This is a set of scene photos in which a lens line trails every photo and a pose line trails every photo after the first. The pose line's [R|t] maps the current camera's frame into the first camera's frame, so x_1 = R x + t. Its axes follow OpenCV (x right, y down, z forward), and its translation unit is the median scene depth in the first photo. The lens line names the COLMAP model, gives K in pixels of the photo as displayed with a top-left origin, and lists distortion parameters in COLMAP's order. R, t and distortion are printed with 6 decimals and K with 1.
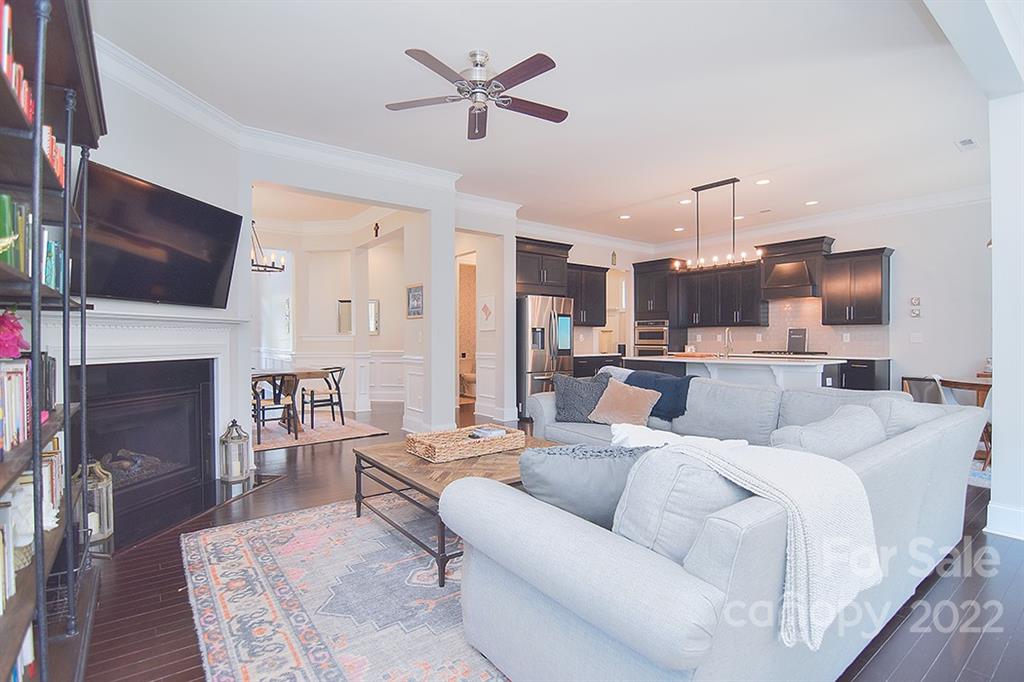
lens RADIAL K [[496.5, 0, 516.4], [0, 496.5, 337.2], [0, 0, 1]] dist [0.000067, -0.014965]
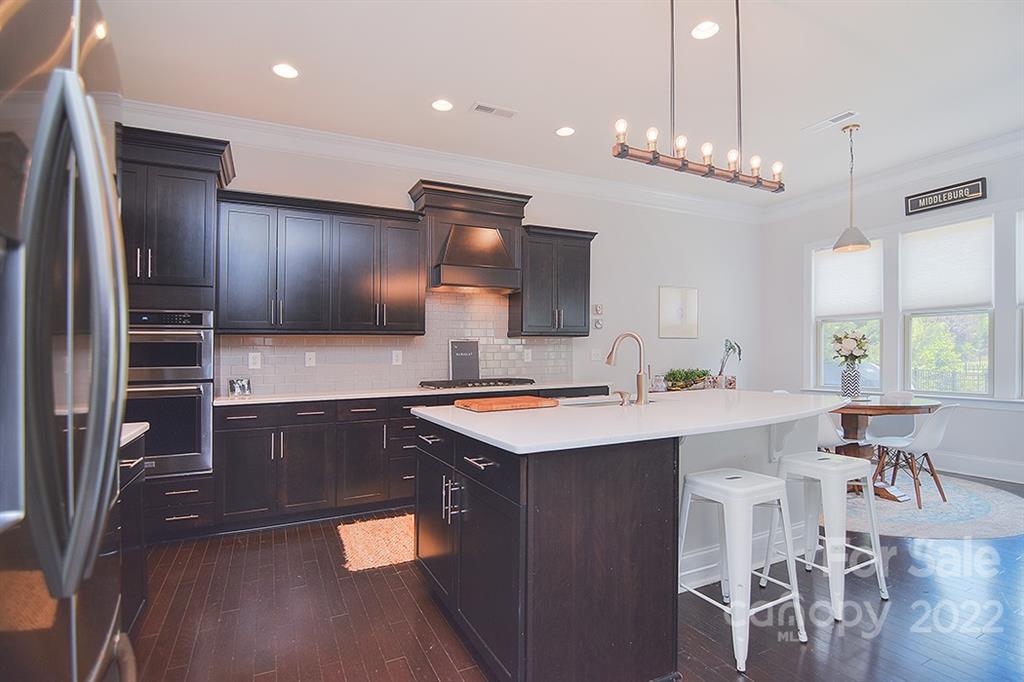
lens RADIAL K [[508.0, 0, 524.2], [0, 508.0, 353.1], [0, 0, 1]] dist [-0.012277, -0.000994]
pose [[0.183667, 0.004556, 0.982978, -0.017187], [0.012324, 0.999900, -0.006937, 0.001976], [-0.982911, 0.013389, 0.183592, 0.806046]]
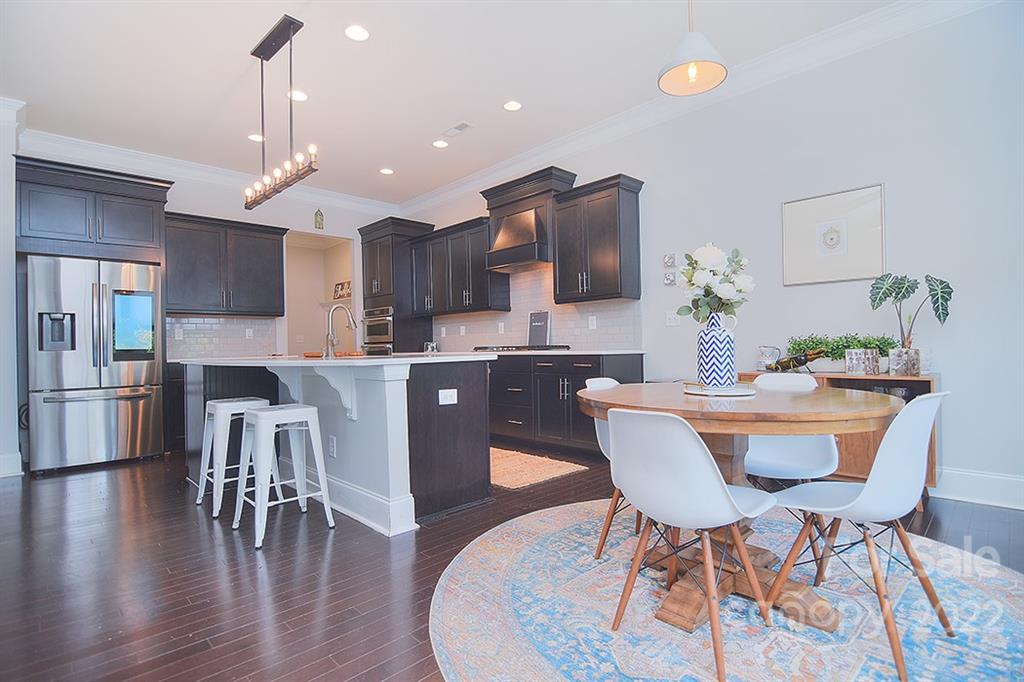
lens RADIAL K [[496.5, 0, 516.4], [0, 496.5, 337.2], [0, 0, 1]] dist [0.000067, -0.014965]
pose [[0.992580, -0.018595, 0.120167, 0.447753], [0.020620, 0.999665, -0.015633, 0.026129], [-0.119836, 0.017995, 0.992631, 0.329836]]
